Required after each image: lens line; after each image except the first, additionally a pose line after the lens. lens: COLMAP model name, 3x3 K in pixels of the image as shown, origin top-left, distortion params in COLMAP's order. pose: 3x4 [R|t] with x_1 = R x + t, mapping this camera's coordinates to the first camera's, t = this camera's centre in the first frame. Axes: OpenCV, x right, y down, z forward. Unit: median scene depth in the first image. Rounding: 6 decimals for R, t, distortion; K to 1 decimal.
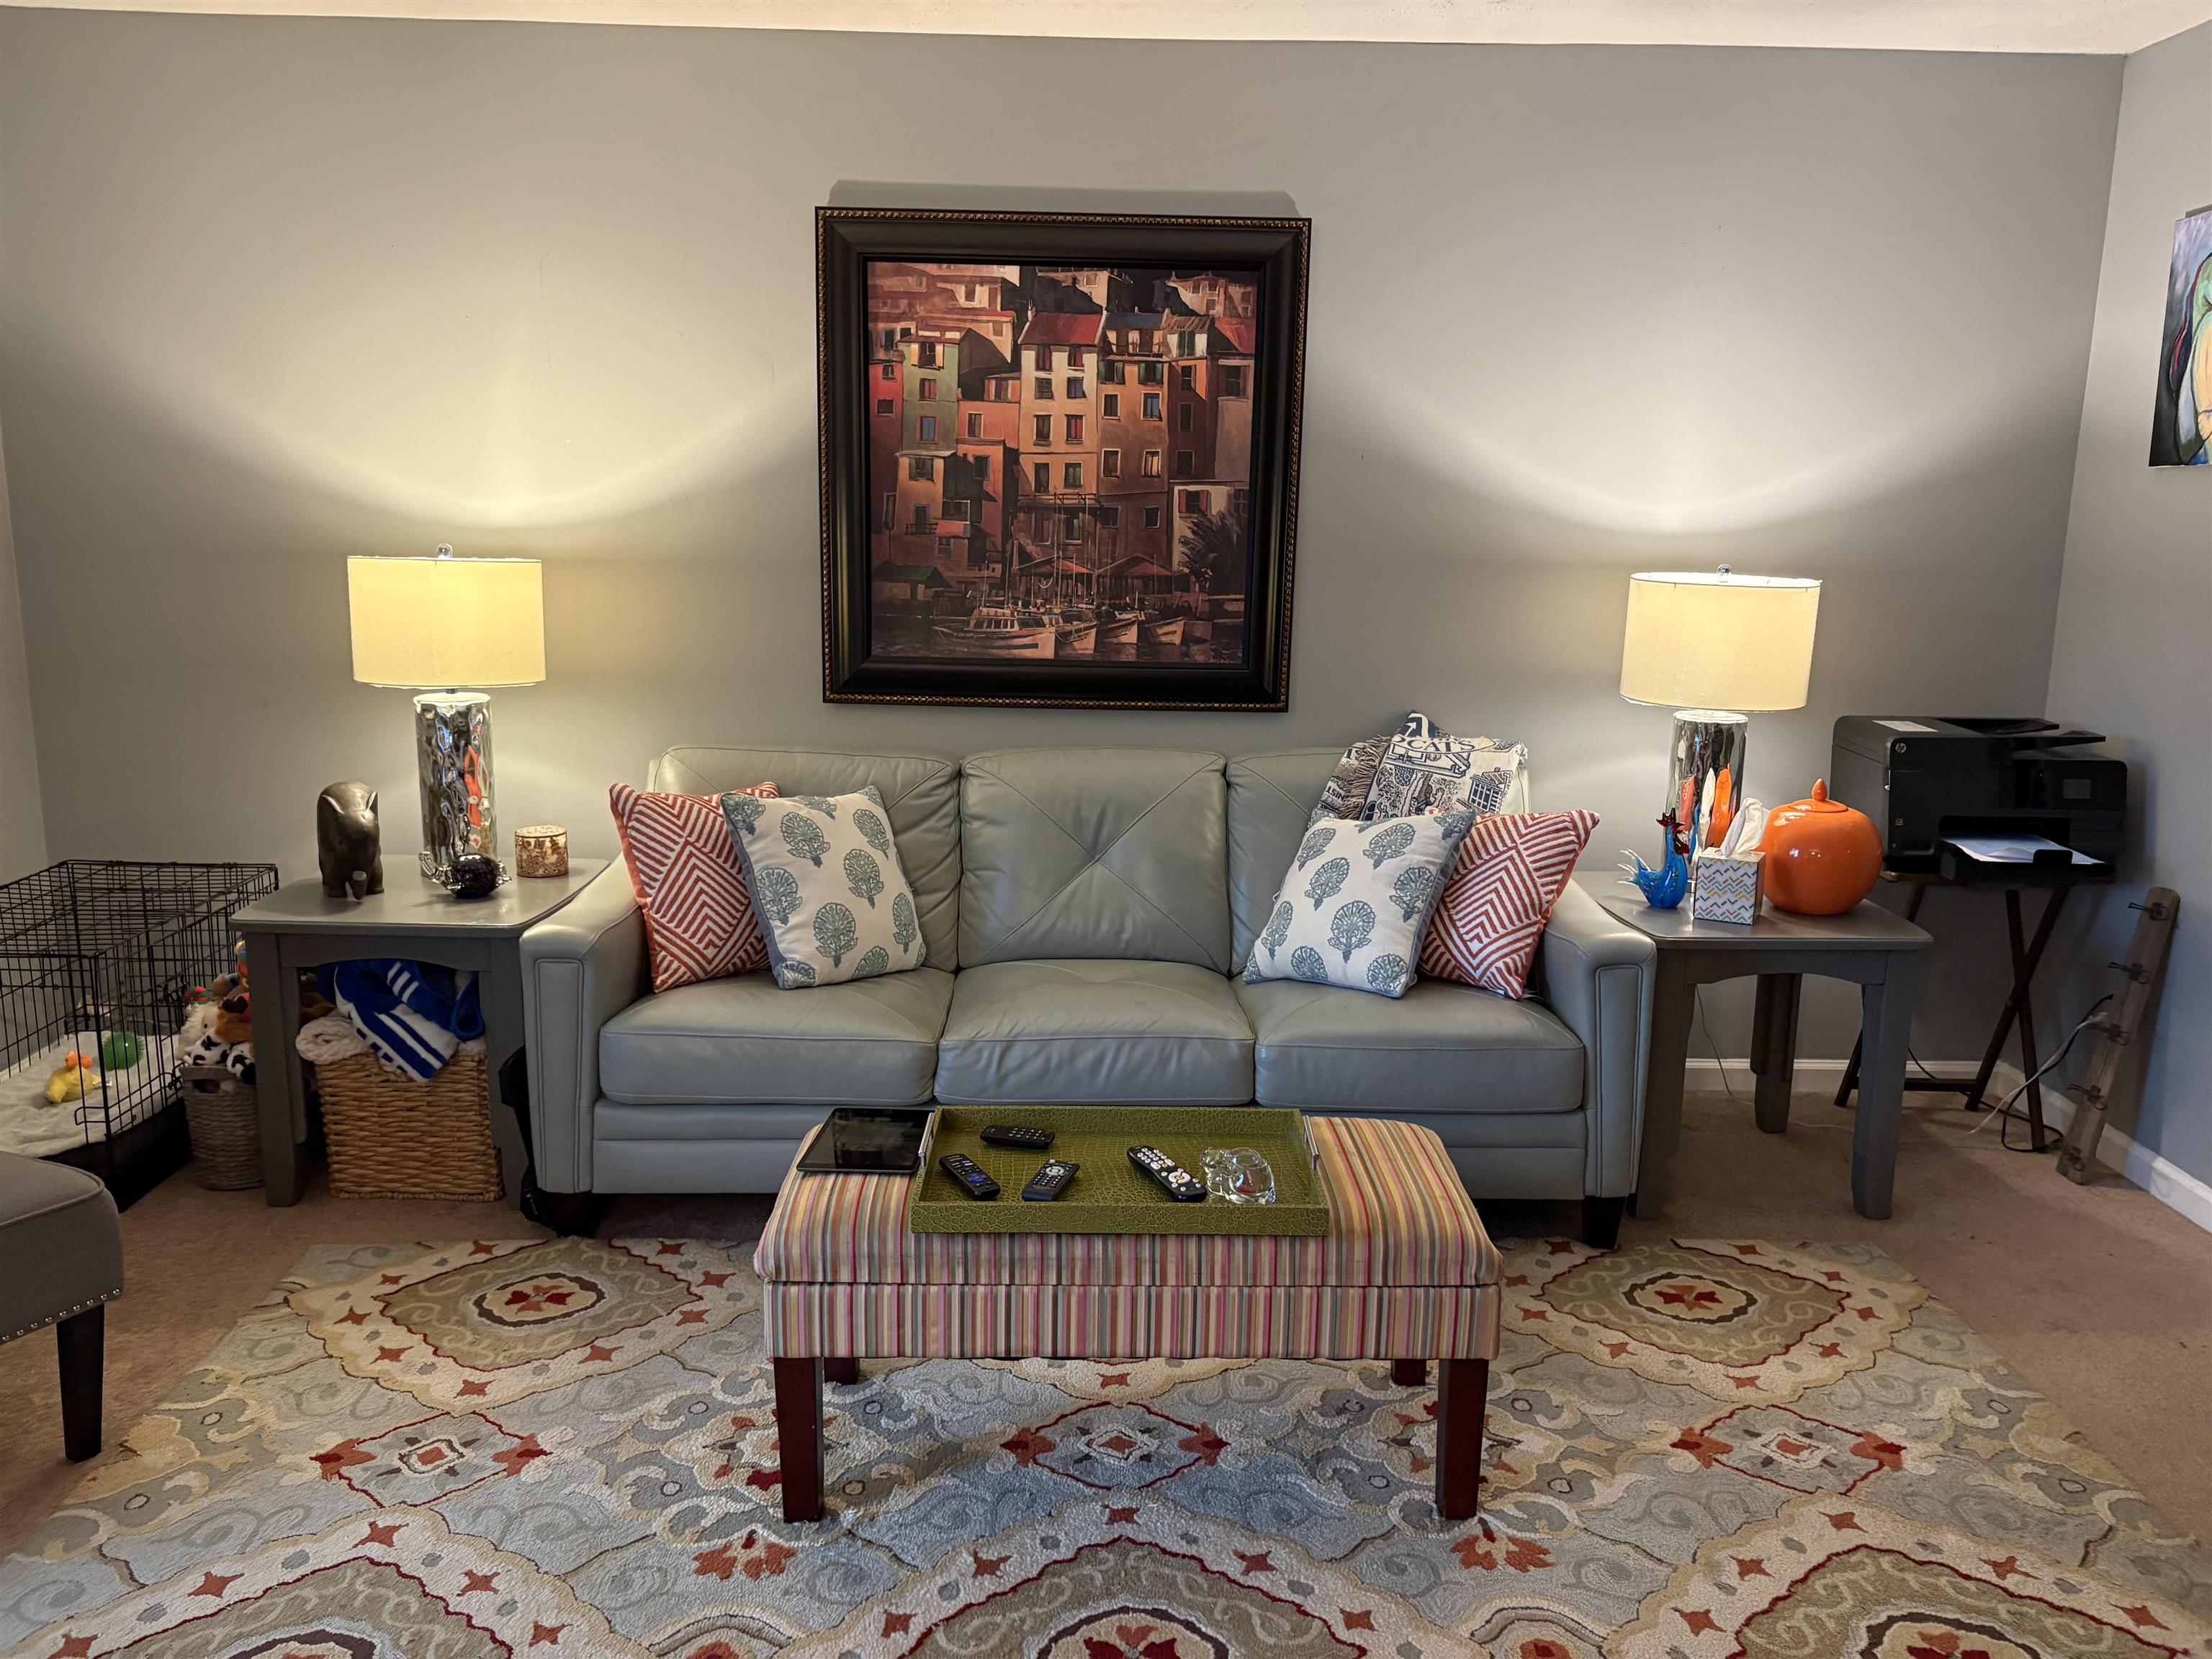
lens RADIAL K [[1682.8, 0, 1108.9], [0, 1682.8, 857.3], [0, 0, 1]] dist [0.051577, -0.051800]
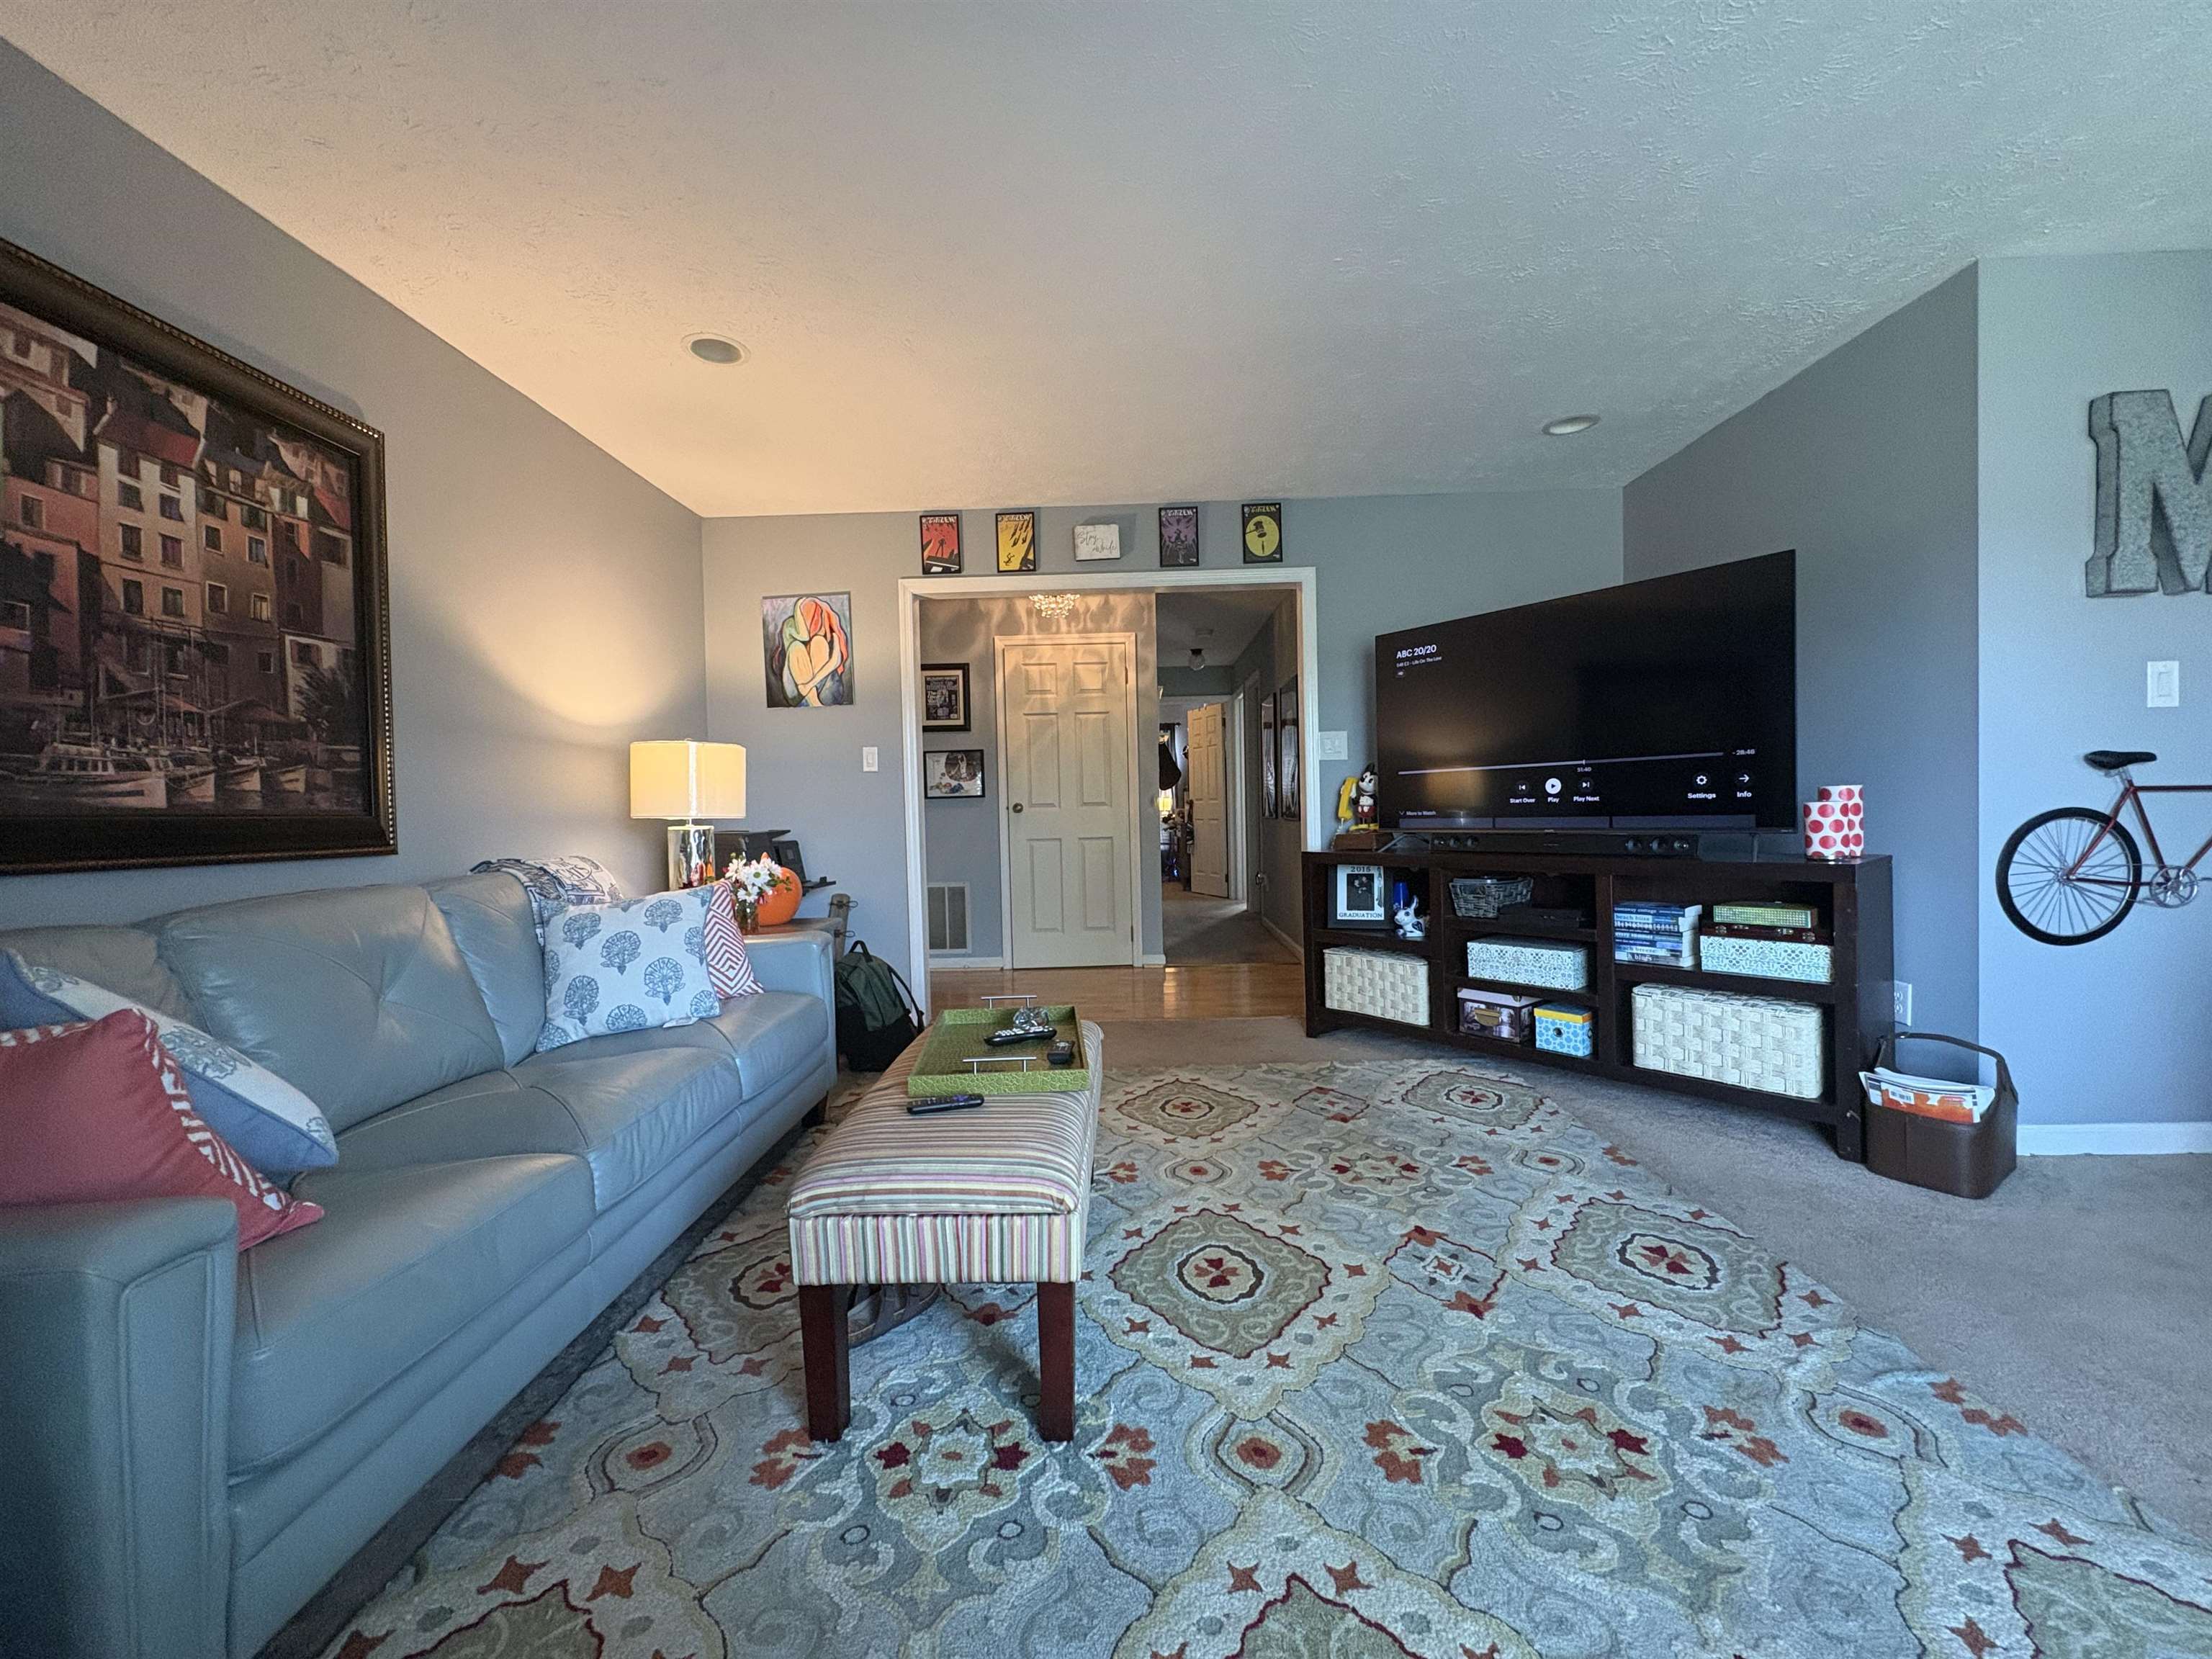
lens RADIAL K [[872.4, 0, 1118.0], [0, 872.4, 824.9], [0, 0, 1]] dist [0.000203, 0.000128]
pose [[0.025037, -0.035434, 0.999058, -0.474653], [0.227551, 0.973340, 0.028819, -0.013137], [-0.973444, 0.226615, 0.032433, 0.532732]]
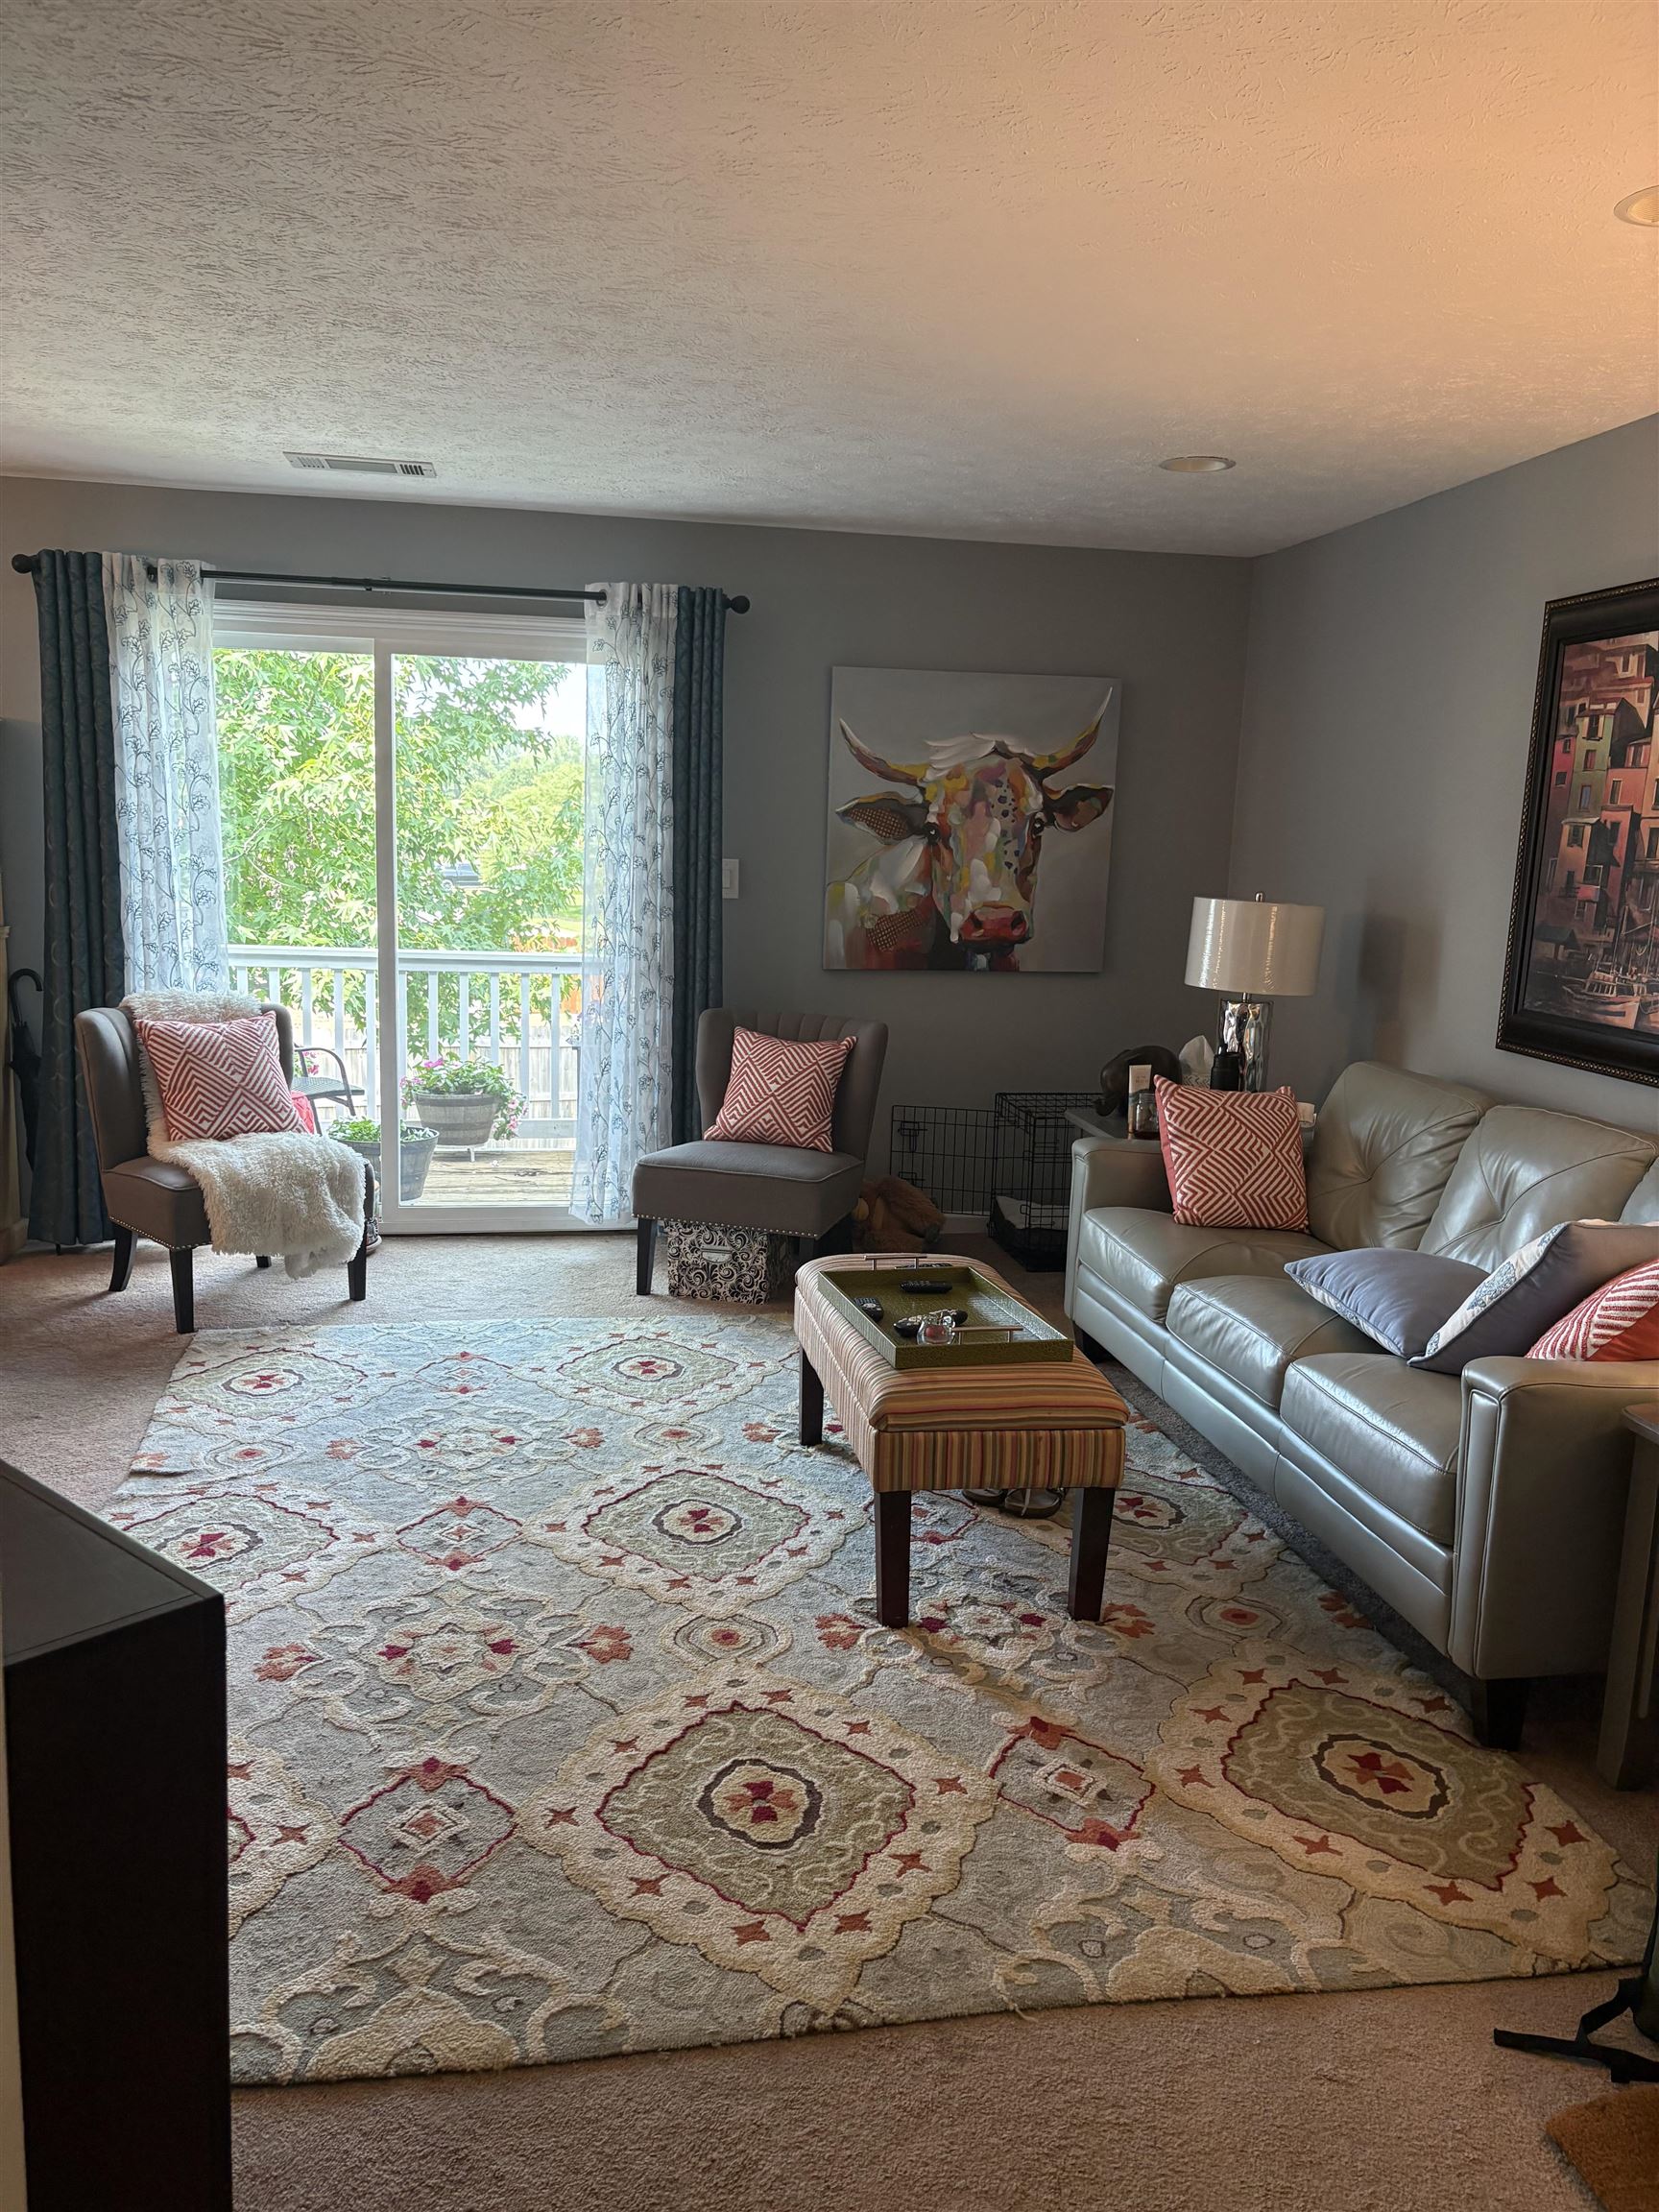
lens RADIAL K [[1657.3, 0, 786.8], [0, 1657.3, 1128.7], [0, 0, 1]] dist [0.027319, -0.004538]
pose [[0.129028, 0.162077, -0.978306, 0.865093], [-0.233611, 0.963754, 0.128856, -0.075115], [0.963731, 0.211917, 0.162214, 0.404656]]
